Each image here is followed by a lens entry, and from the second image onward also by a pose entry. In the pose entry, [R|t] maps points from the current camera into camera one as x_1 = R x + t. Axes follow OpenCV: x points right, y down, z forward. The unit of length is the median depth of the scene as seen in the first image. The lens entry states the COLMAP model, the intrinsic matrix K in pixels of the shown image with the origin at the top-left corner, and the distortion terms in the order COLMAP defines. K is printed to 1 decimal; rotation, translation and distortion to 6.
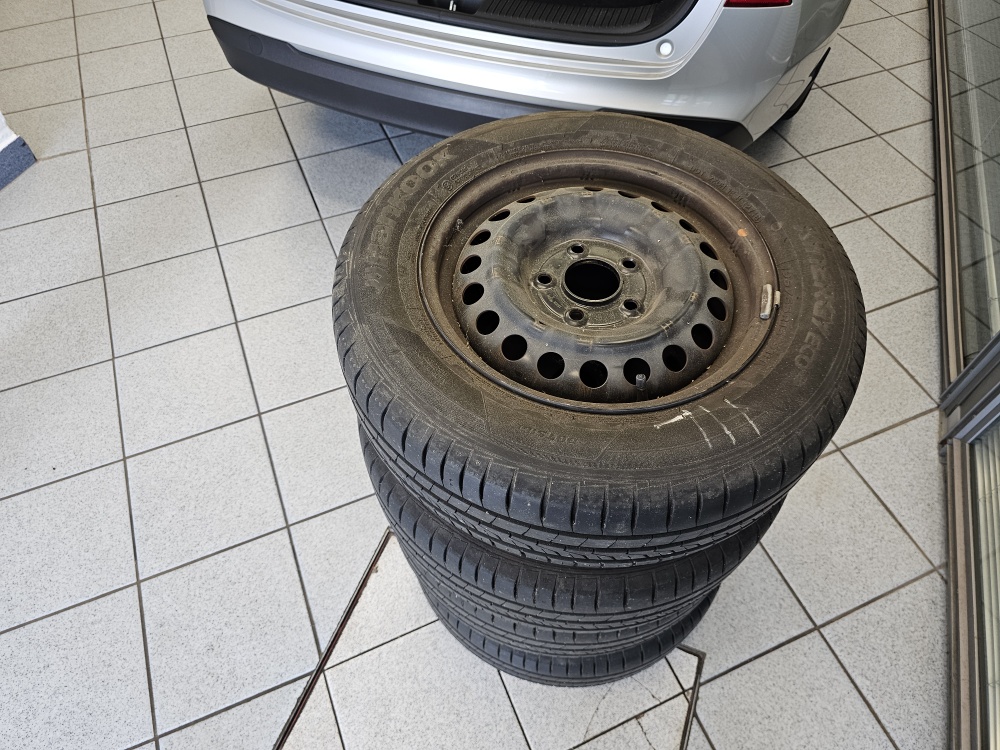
lens RADIAL K [[686.9, 0, 500.0], [0, 686.9, 375.0], [0, 0, 1]] dist [0.033813, -0.039497]
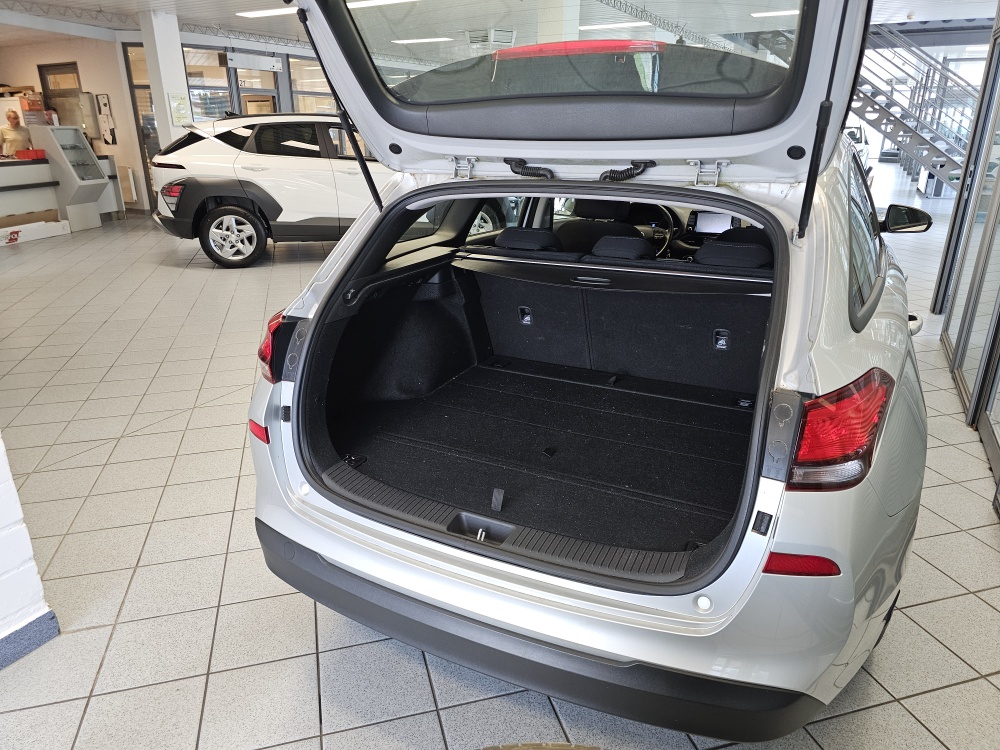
lens RADIAL K [[677.3, 0, 502.9], [0, 677.3, 373.8], [0, 0, 1]] dist [0.046416, -0.049227]
pose [[0.992399, 0.028076, -0.119820, 0.055261], [-0.089811, 0.830871, -0.549169, -0.147218], [0.084137, 0.555756, 0.827077, 0.055661]]
